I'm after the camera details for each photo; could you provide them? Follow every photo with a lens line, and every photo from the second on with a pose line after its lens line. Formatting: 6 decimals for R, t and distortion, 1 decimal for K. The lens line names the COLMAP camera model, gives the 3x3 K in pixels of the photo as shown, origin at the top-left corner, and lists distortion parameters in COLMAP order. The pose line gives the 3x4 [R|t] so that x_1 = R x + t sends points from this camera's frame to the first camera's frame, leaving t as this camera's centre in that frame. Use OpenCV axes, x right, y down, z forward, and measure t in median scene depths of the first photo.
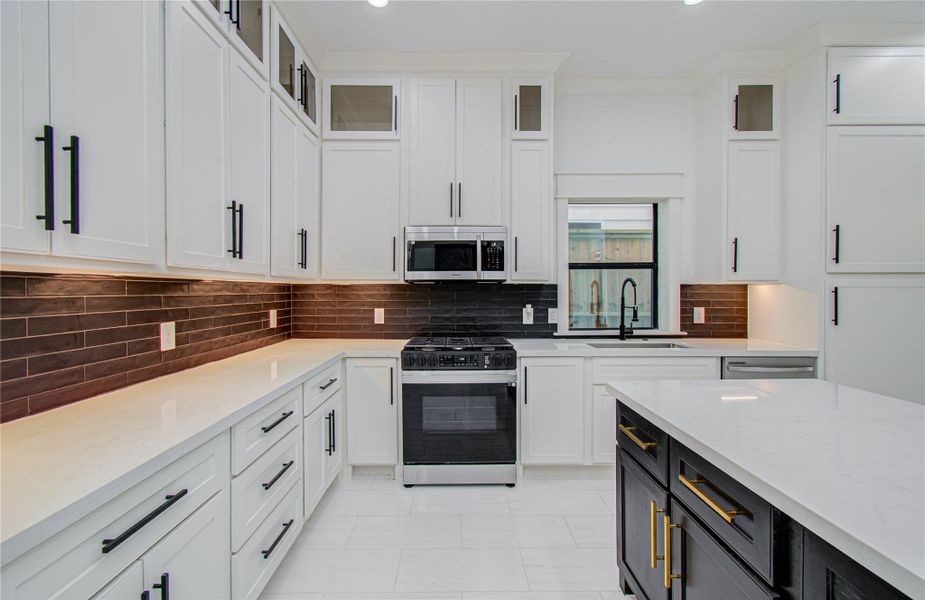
lens RADIAL K [[403.6, 0, 460.8], [0, 403.6, 295.9], [0, 0, 1]] dist [-0.000216, 0.000162]
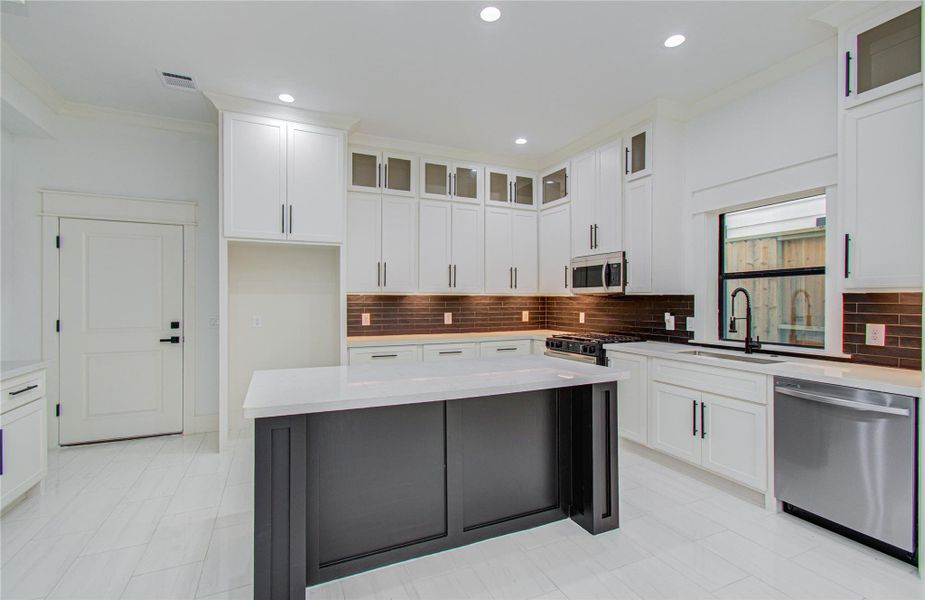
lens RADIAL K [[403.6, 0, 460.8], [0, 403.6, 295.9], [0, 0, 1]] dist [-0.000216, 0.000162]
pose [[0.425914, -0.007455, -0.904733, 0.967737], [-0.012428, 0.999824, -0.014089, -0.003391], [0.904678, 0.017245, 0.425746, -0.010679]]
